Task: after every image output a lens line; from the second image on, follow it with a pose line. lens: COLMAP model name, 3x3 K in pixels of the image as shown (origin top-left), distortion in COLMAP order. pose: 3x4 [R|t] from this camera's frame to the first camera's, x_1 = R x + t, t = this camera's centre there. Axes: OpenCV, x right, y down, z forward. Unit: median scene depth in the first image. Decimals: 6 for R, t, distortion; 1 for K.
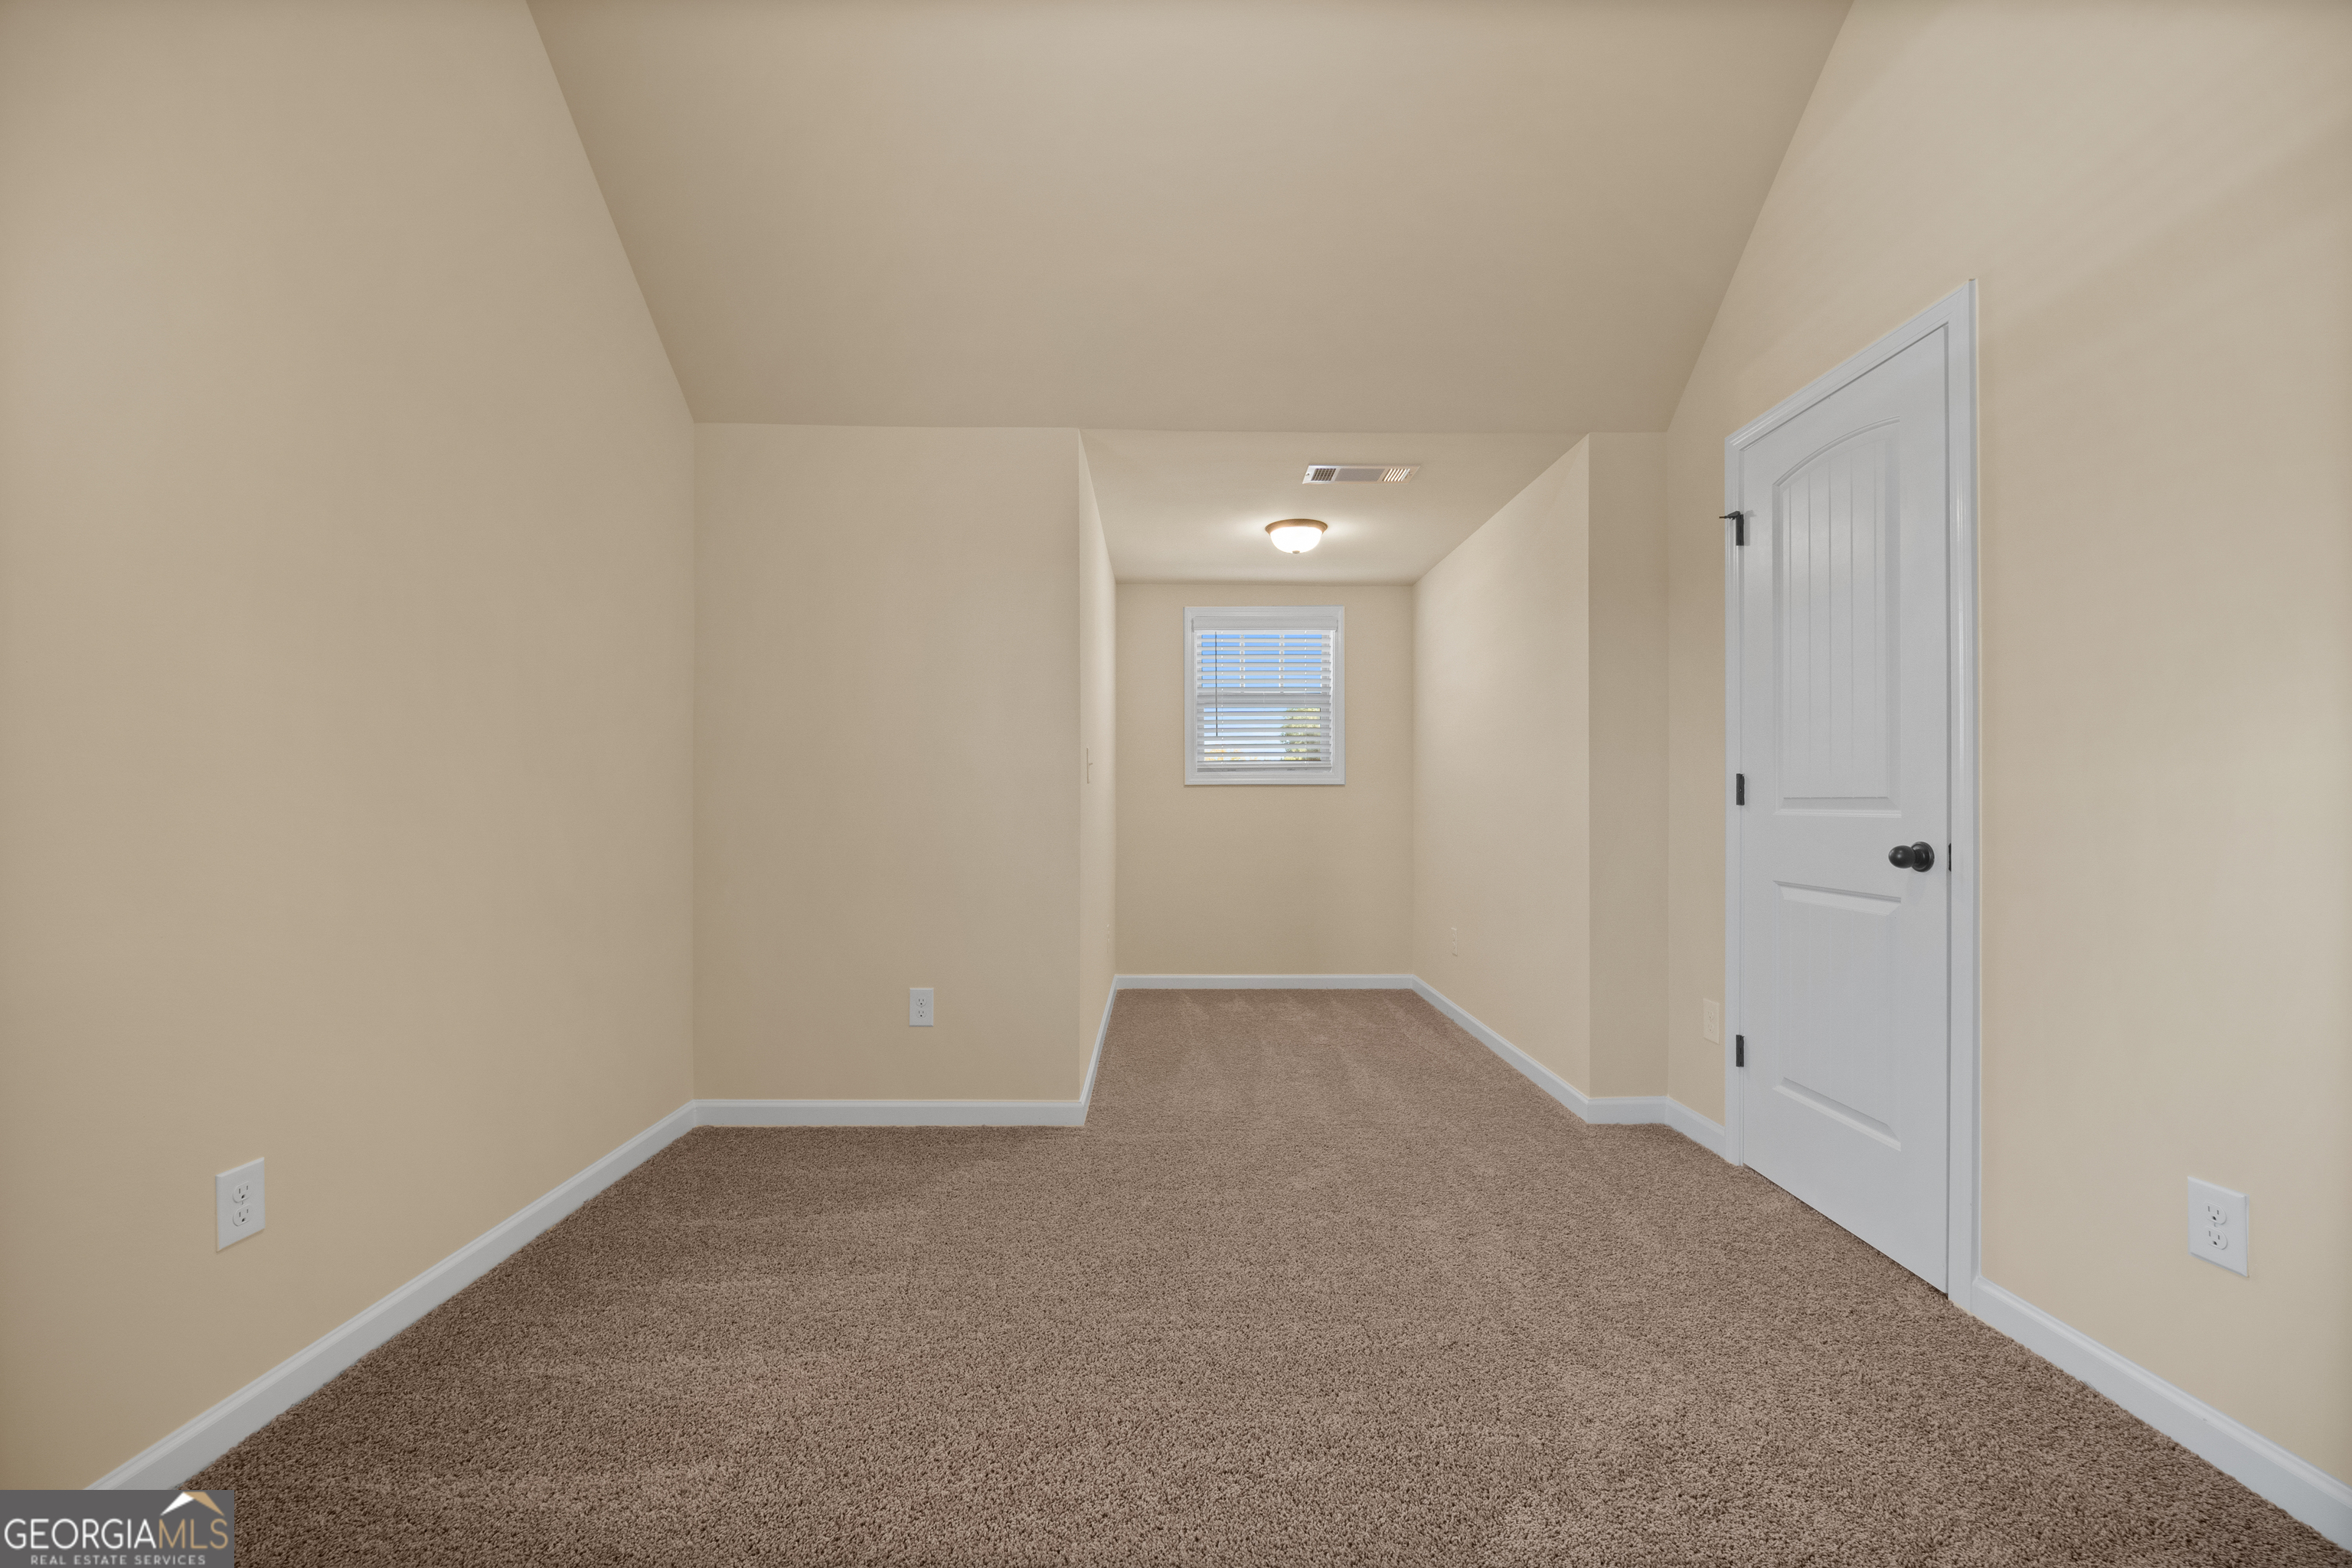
lens RADIAL K [[940.4, 0, 1176.3], [0, 940.4, 791.8], [0, 0, 1]] dist [-0.000171, -0.000226]
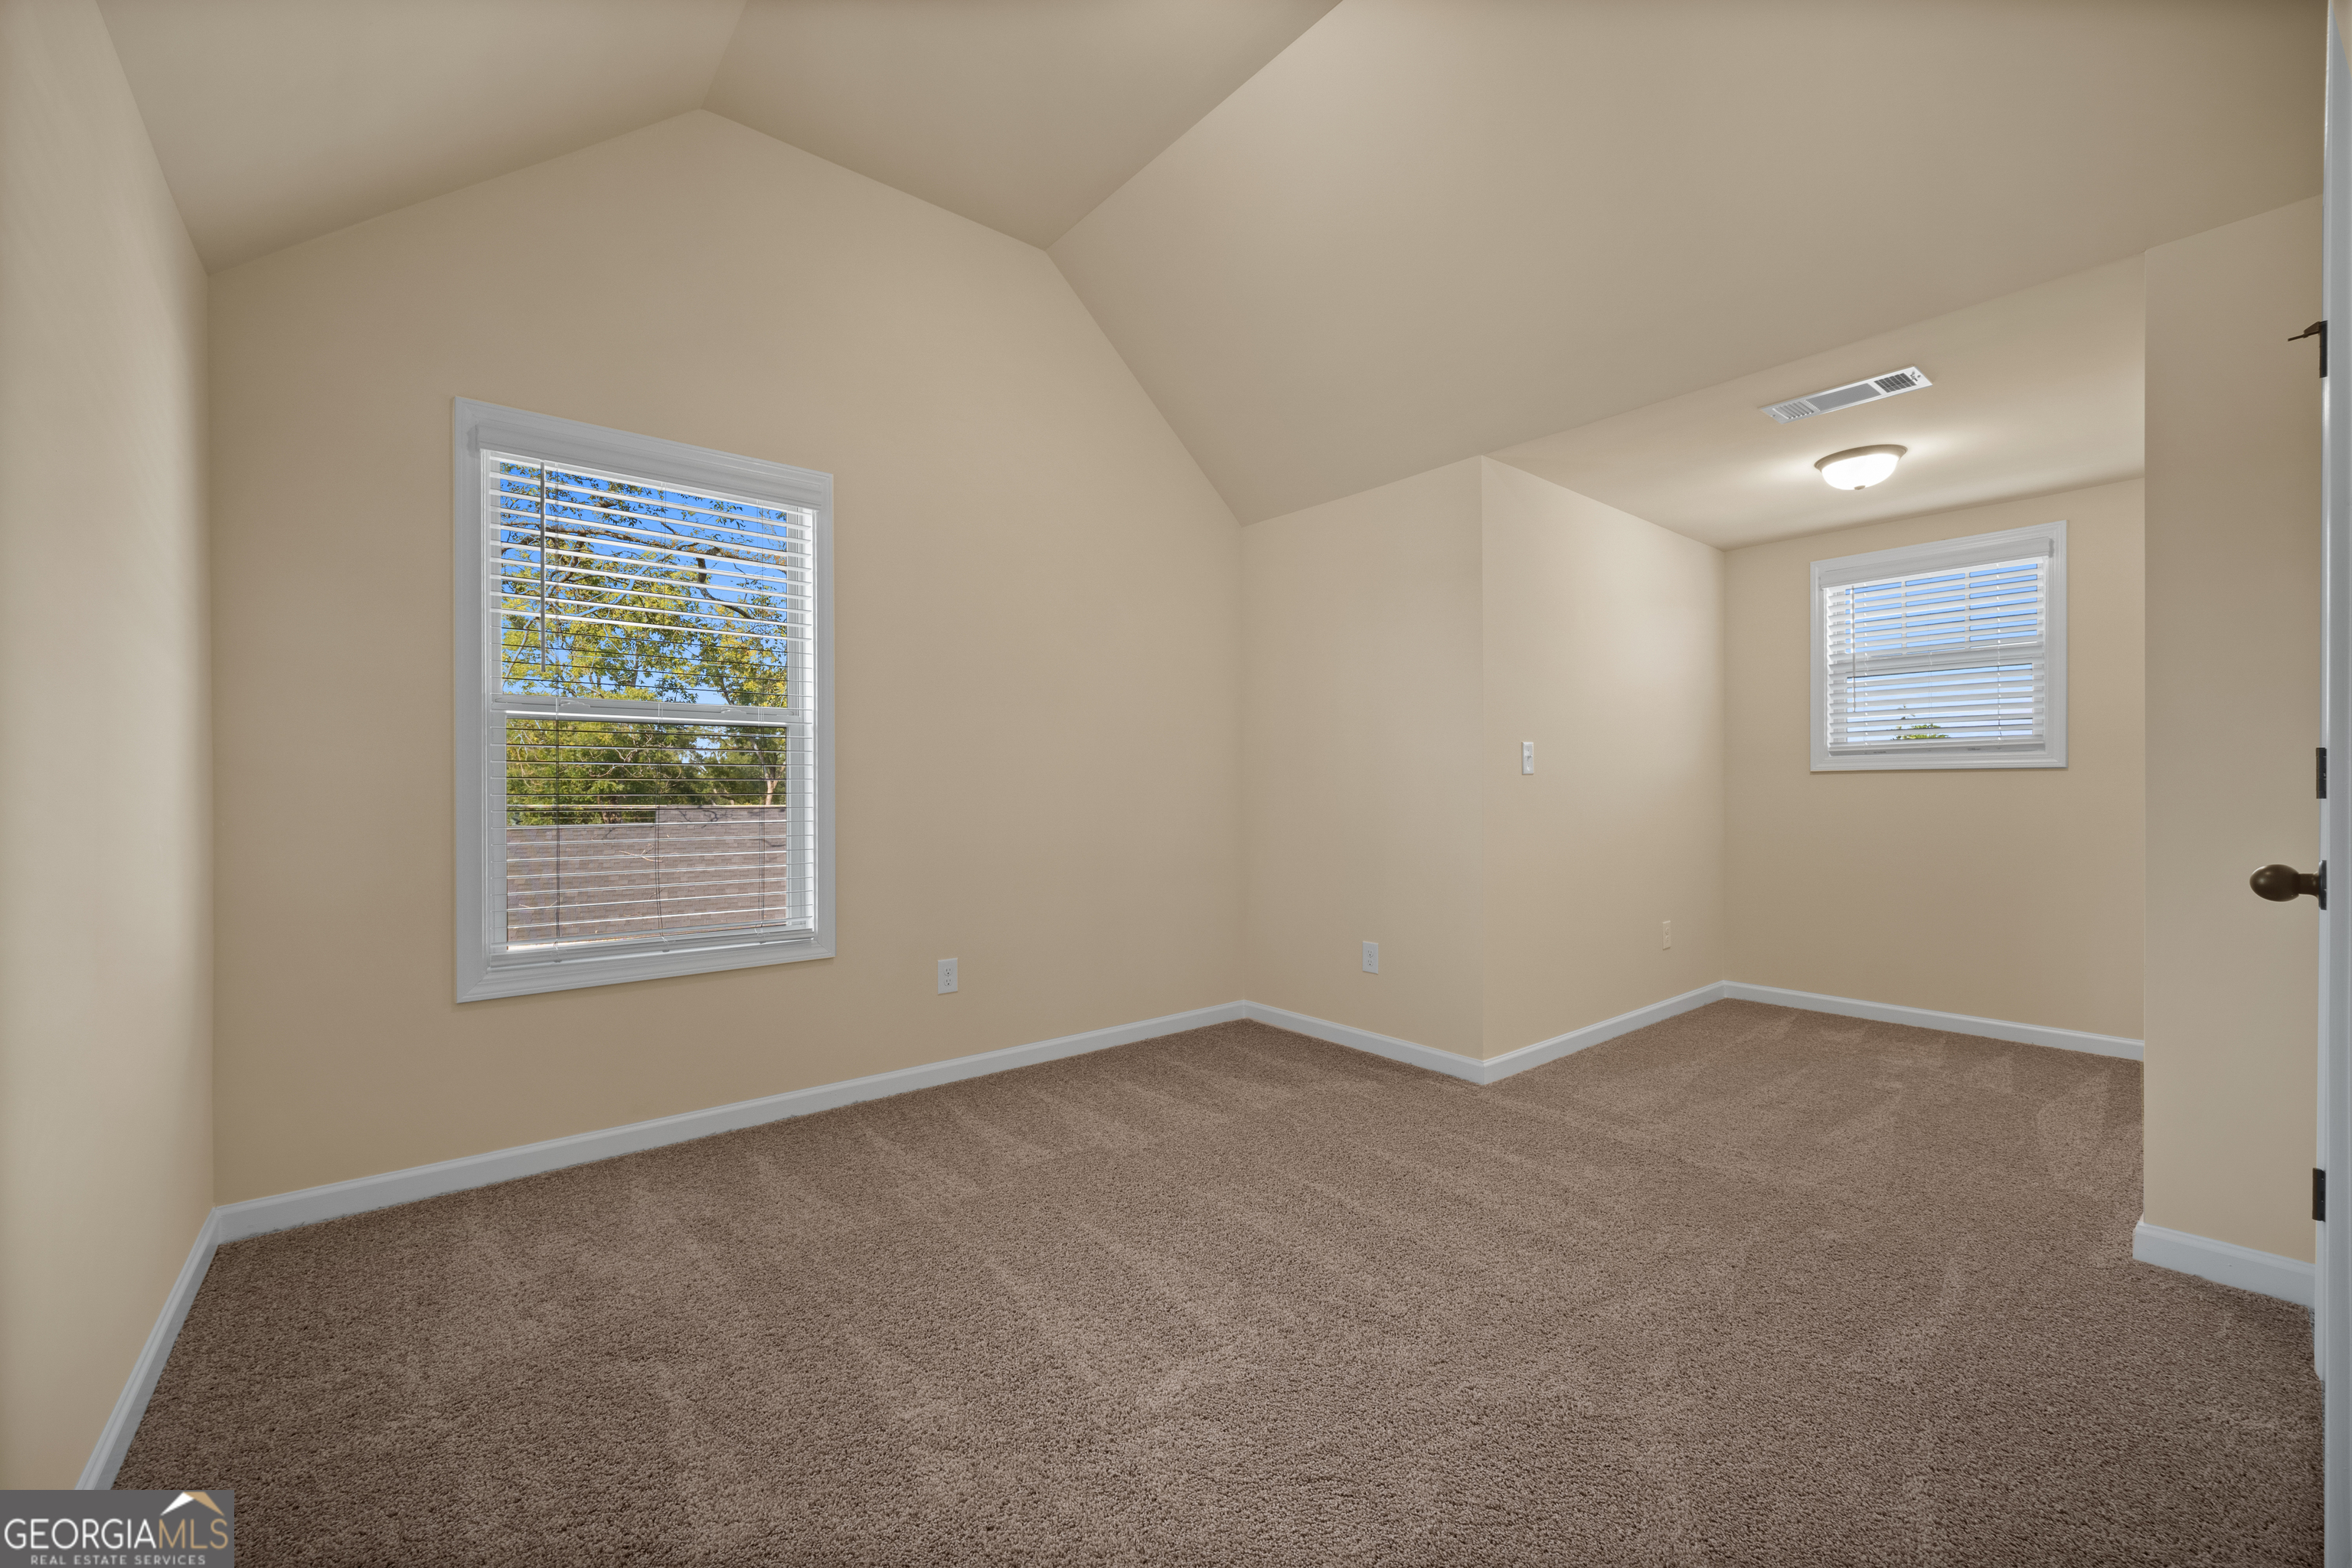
lens RADIAL K [[940.4, 0, 1176.3], [0, 940.4, 791.8], [0, 0, 1]] dist [-0.000171, -0.000226]
pose [[0.625055, 0.000015, -0.780581, 0.540132], [0.010291, 0.999913, 0.008260, -0.003149], [0.780513, -0.013196, 0.625000, 0.024492]]
